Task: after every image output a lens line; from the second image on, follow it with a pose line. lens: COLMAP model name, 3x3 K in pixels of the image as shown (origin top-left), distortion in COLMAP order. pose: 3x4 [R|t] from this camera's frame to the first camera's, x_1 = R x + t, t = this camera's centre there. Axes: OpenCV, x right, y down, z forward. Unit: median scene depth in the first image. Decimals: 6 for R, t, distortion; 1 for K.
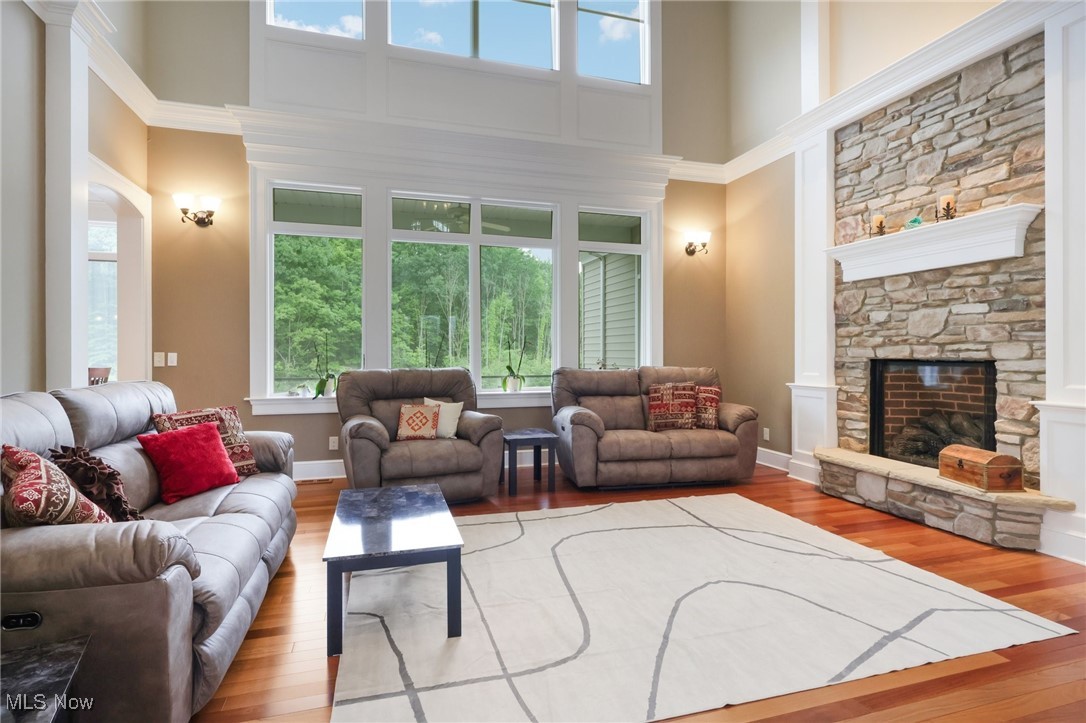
lens RADIAL K [[549.7, 0, 543.2], [0, 549.7, 351.5], [0, 0, 1]] dist [0.000766, -0.004137]
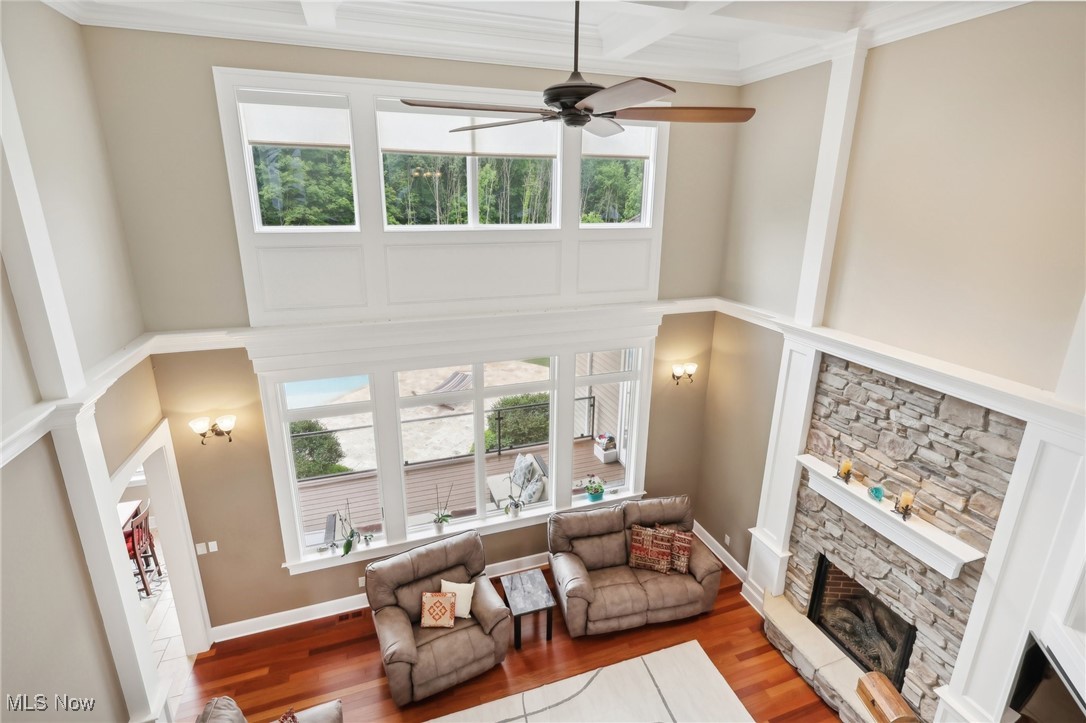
lens RADIAL K [[509.9, 0, 547.2], [0, 509.9, 337.6], [0, 0, 1]] dist [-0.002782, 0.001864]
pose [[0.999129, 0.004276, 0.041510, -0.041447], [-0.015438, 0.962038, 0.272478, -0.751232], [-0.038769, -0.272881, 0.961266, 0.098512]]
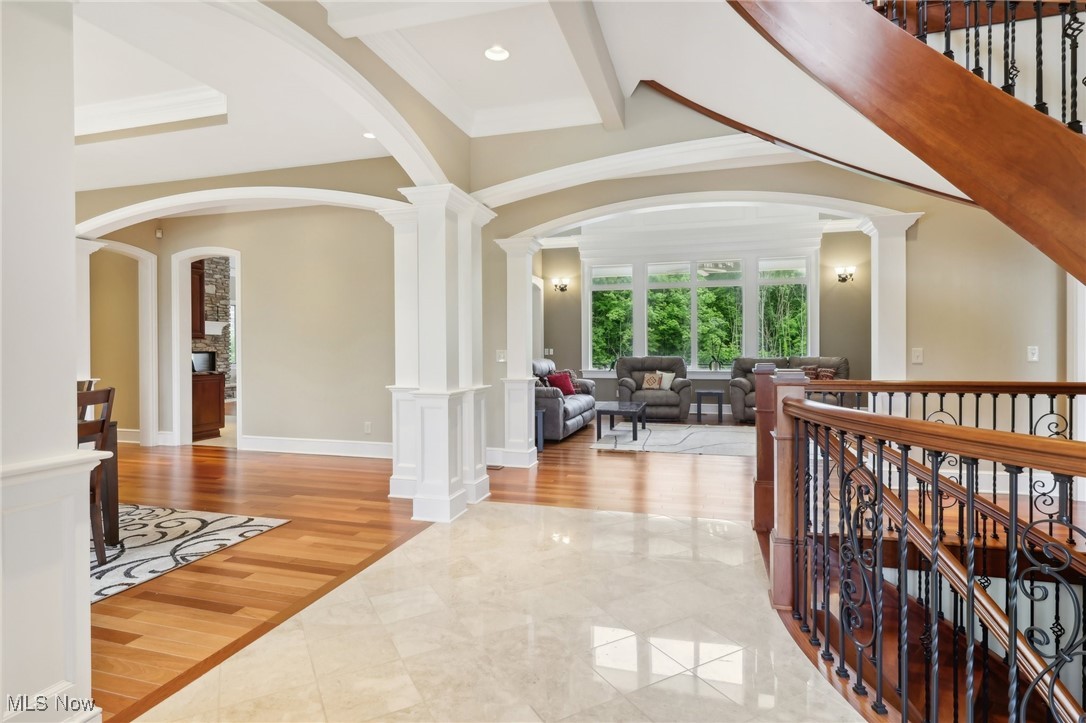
lens RADIAL K [[549.7, 0, 546.1], [0, 549.7, 355.3], [0, 0, 1]] dist [0.000766, -0.004137]
pose [[0.838194, 0.004845, -0.545351, 0.581289], [0.003540, 0.999891, 0.014323, -0.002940], [0.545361, -0.013936, 0.838085, -0.978381]]
